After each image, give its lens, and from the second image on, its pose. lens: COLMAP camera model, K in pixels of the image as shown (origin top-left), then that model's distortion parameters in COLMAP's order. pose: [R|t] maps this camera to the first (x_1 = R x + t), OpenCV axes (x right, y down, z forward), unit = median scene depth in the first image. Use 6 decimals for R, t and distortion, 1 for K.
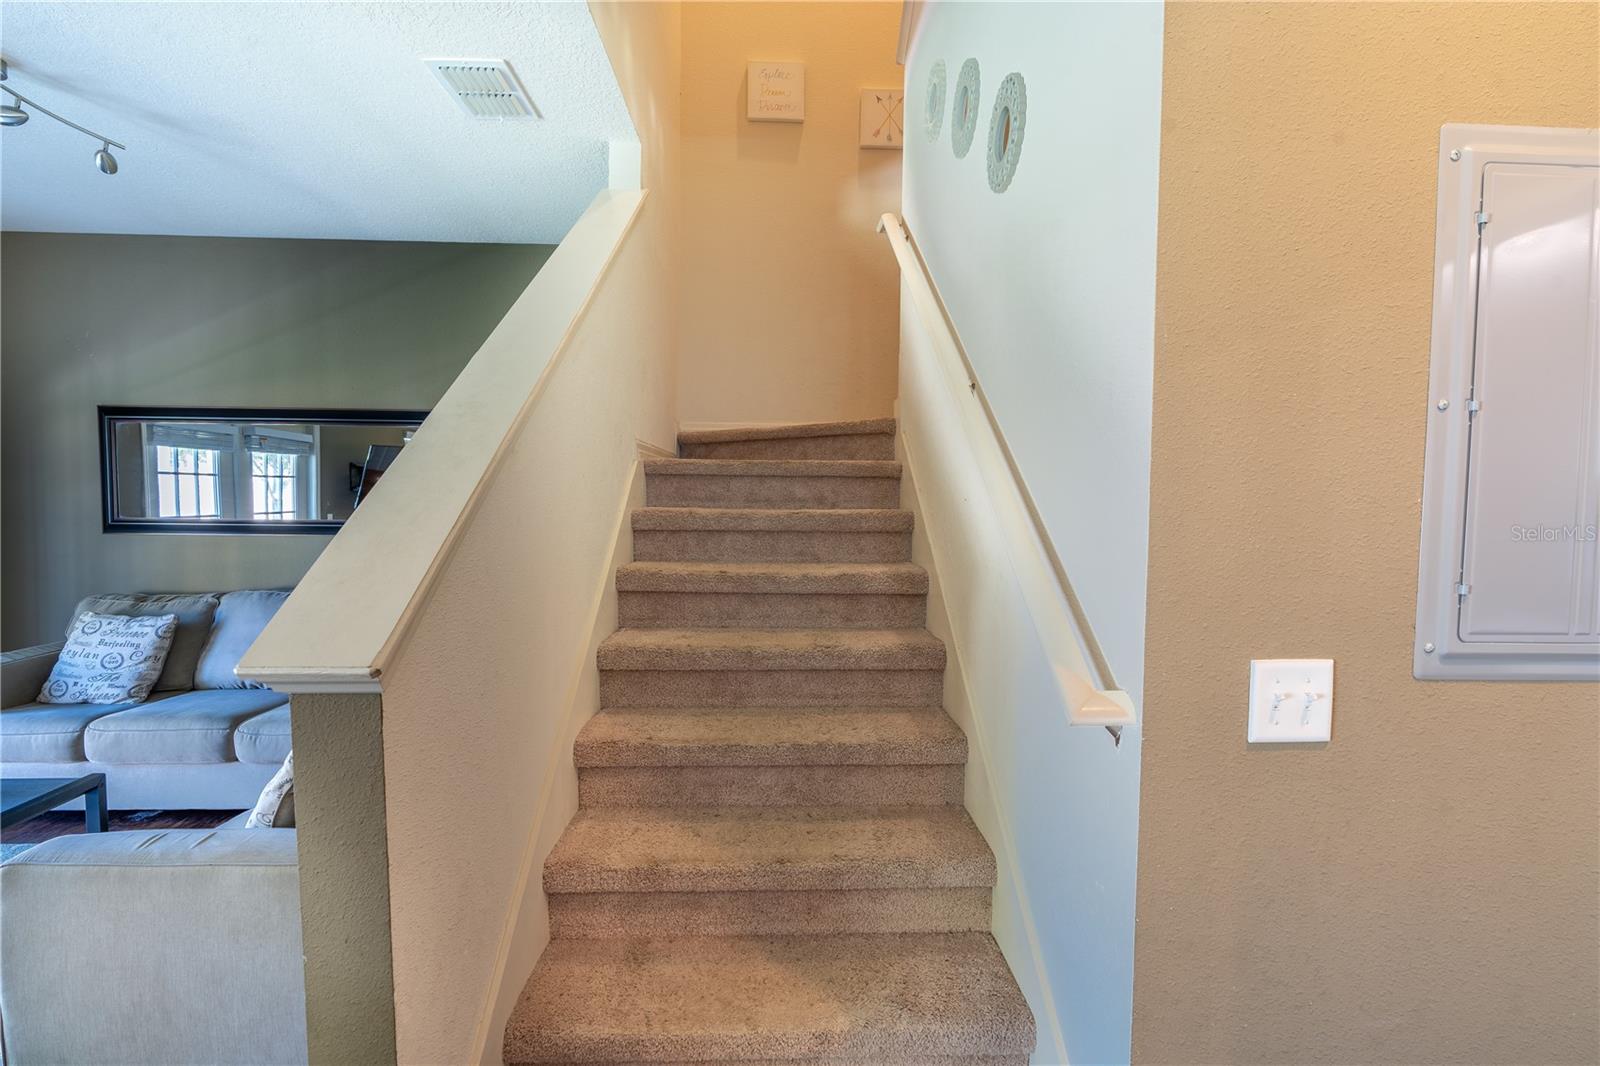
lens RADIAL K [[743.2, 0, 796.5], [0, 743.2, 524.1], [0, 0, 1]] dist [-0.000888, 0.000962]
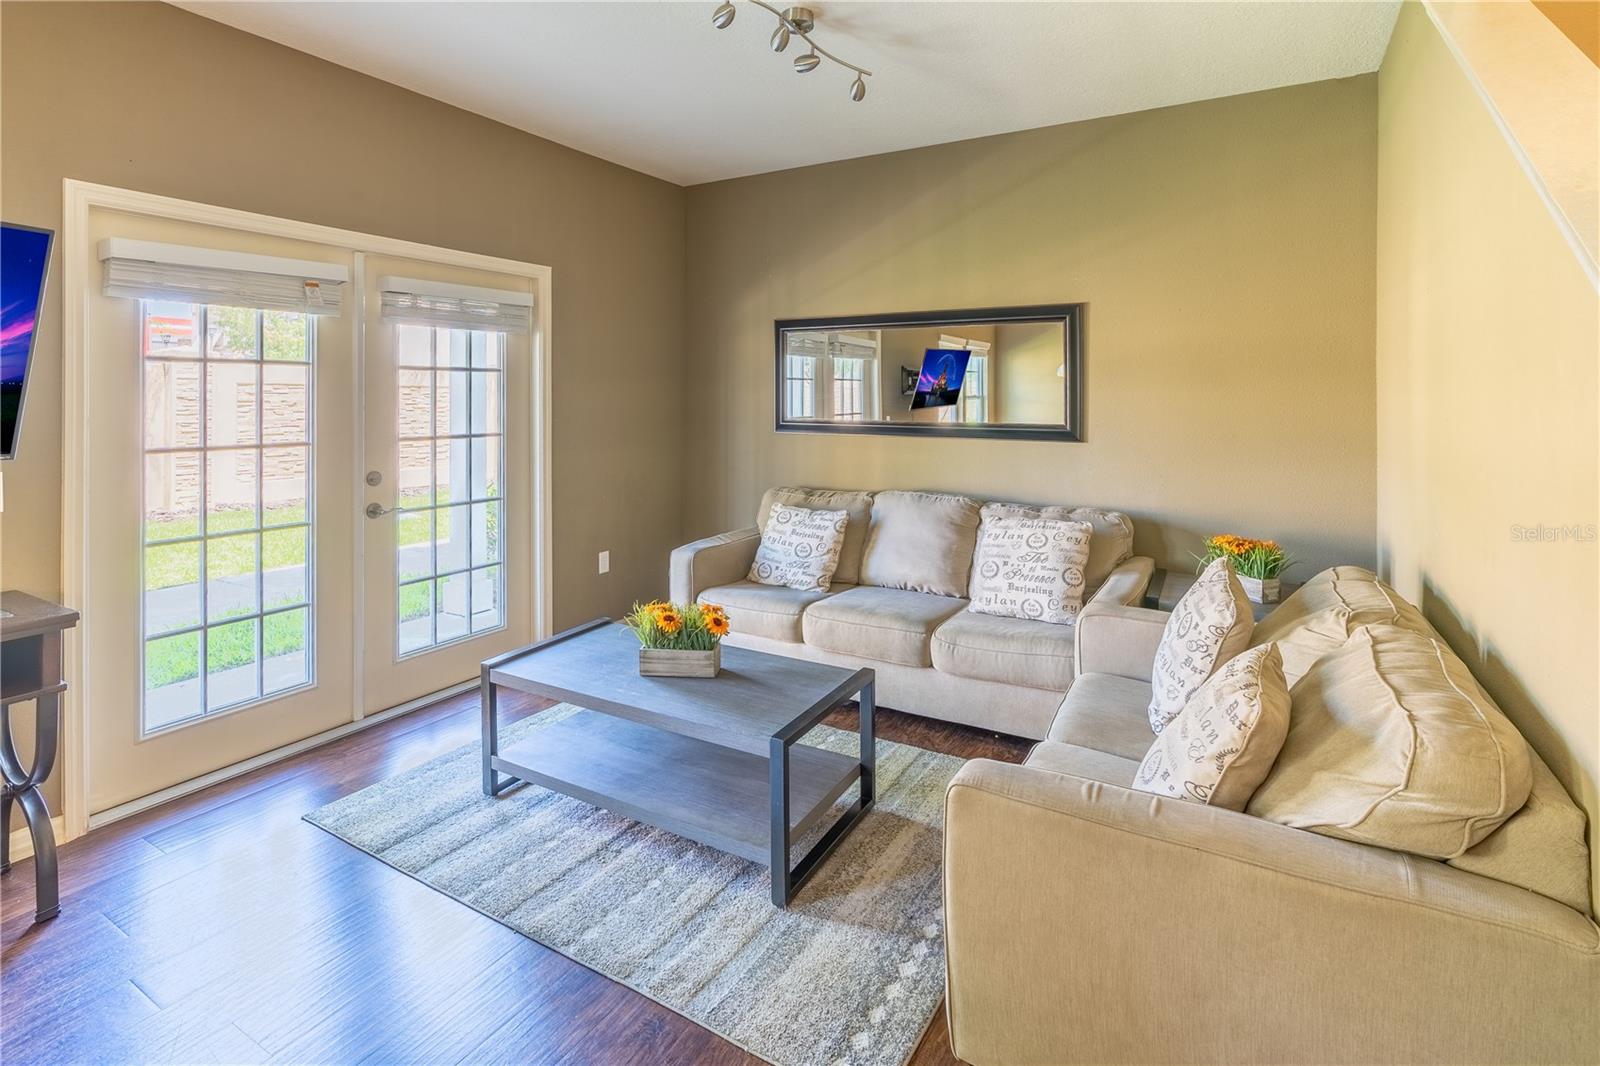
lens RADIAL K [[791.7, 0, 791.1], [0, 791.7, 383.4], [0, 0, 1]] dist [-0.004571, 0.000387]
pose [[0.842552, -0.014484, -0.538420, -0.304142], [-0.014960, 0.998623, -0.050274, -0.001582], [0.538407, 0.050413, 0.841176, 0.000375]]
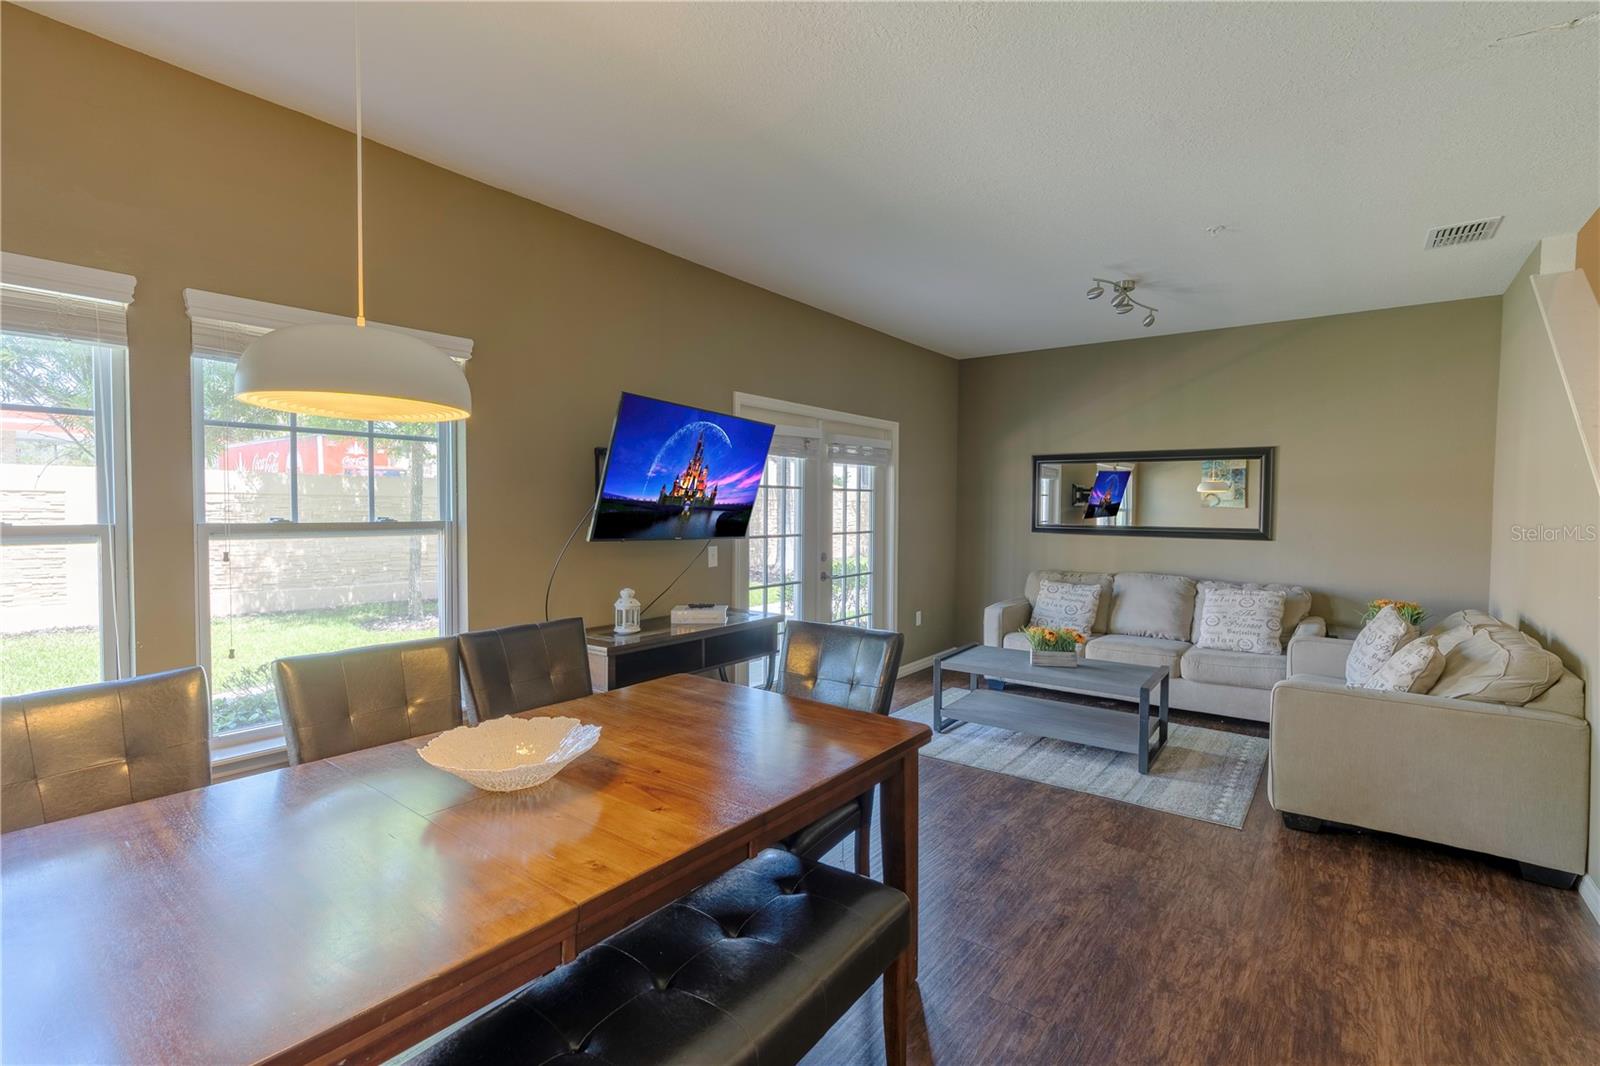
lens RADIAL K [[743.2, 0, 793.8], [0, 743.2, 525.7], [0, 0, 1]] dist [-0.000888, 0.000962]
pose [[0.777990, 0.015121, -0.628094, -0.361622], [-0.023923, 0.999698, -0.005565, 0.020270], [0.627820, 0.019355, 0.778117, -0.673436]]
